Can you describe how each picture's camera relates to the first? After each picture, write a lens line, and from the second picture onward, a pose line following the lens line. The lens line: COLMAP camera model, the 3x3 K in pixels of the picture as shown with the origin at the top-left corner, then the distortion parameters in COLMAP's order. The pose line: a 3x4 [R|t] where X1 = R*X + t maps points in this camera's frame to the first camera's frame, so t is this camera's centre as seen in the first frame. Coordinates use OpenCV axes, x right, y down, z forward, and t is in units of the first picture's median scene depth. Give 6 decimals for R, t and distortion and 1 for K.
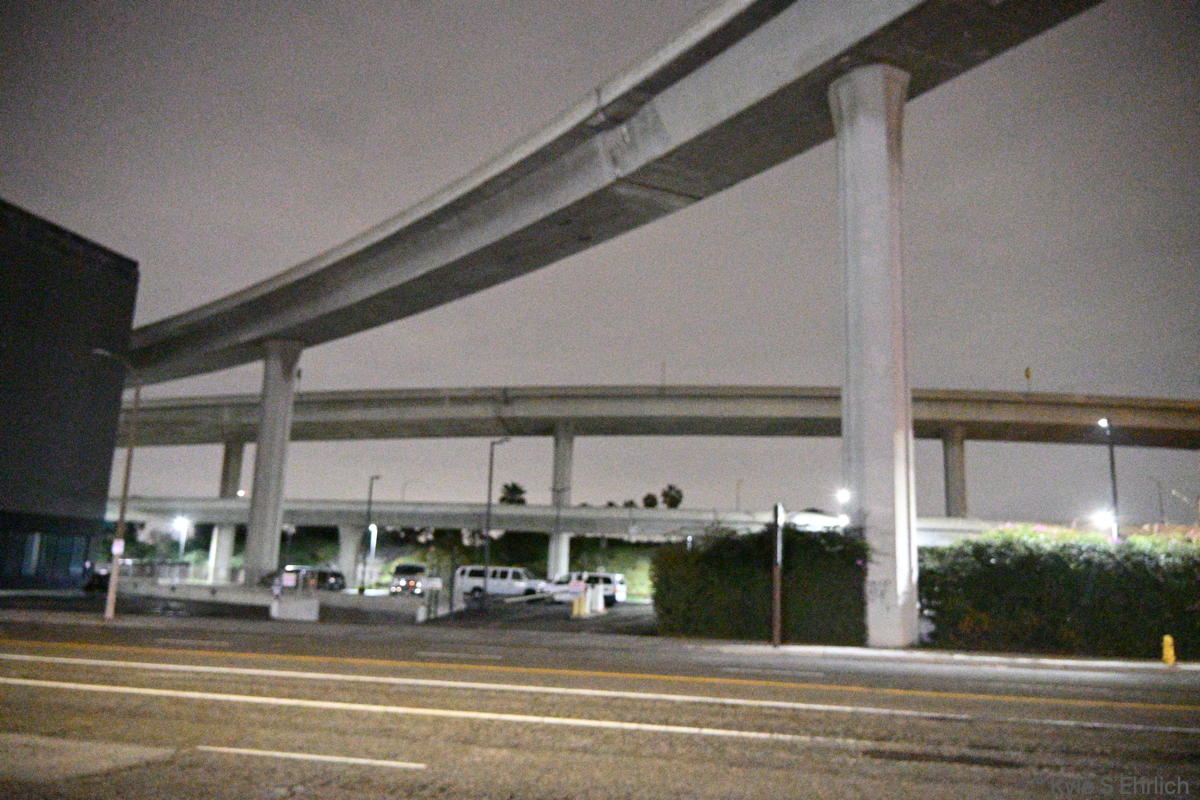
lens RADIAL K [[931.3, 0, 597.9], [0, 931.3, 401.3], [0, 0, 1]] dist [0.041167, -0.038031]
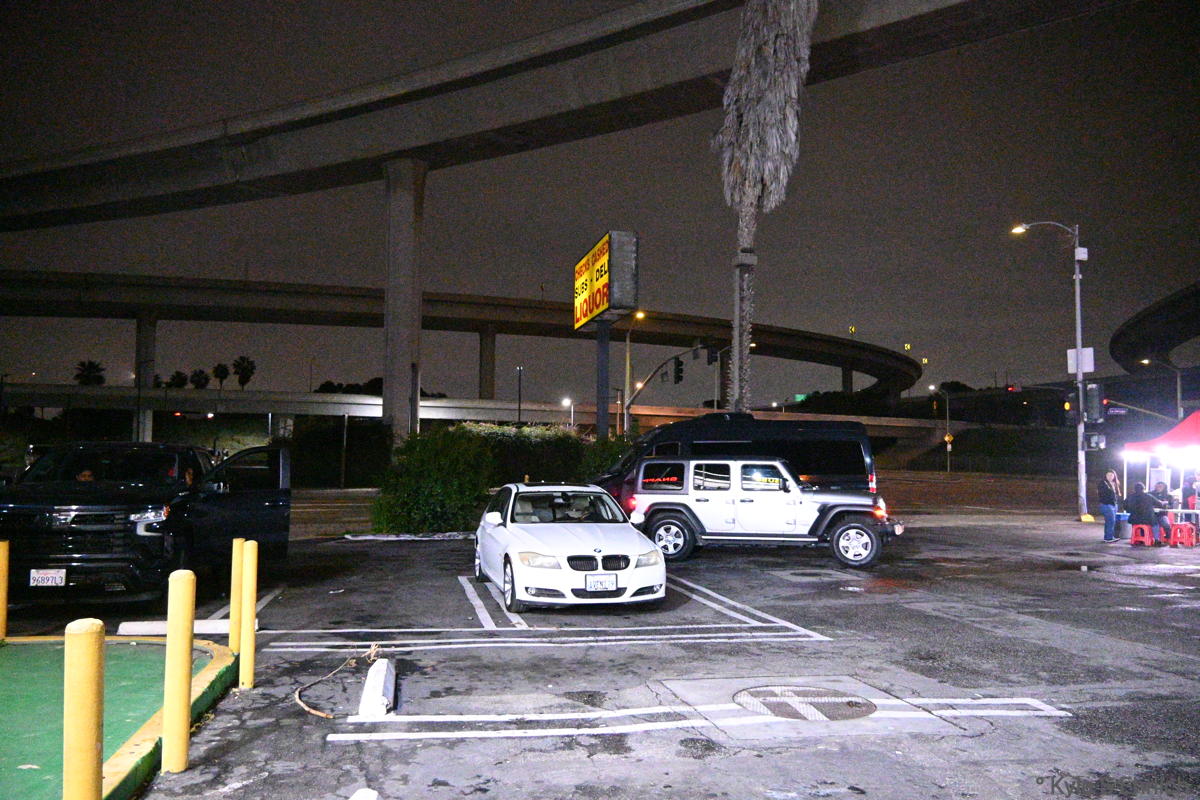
lens RADIAL K [[931.3, 0, 597.9], [0, 931.3, 401.3], [0, 0, 1]] dist [0.041167, -0.038031]
pose [[0.900342, -0.002722, 0.435174, -0.108412], [-0.061402, 0.989182, 0.133225, -0.129208], [-0.430829, -0.146668, 0.890435, -0.577077]]
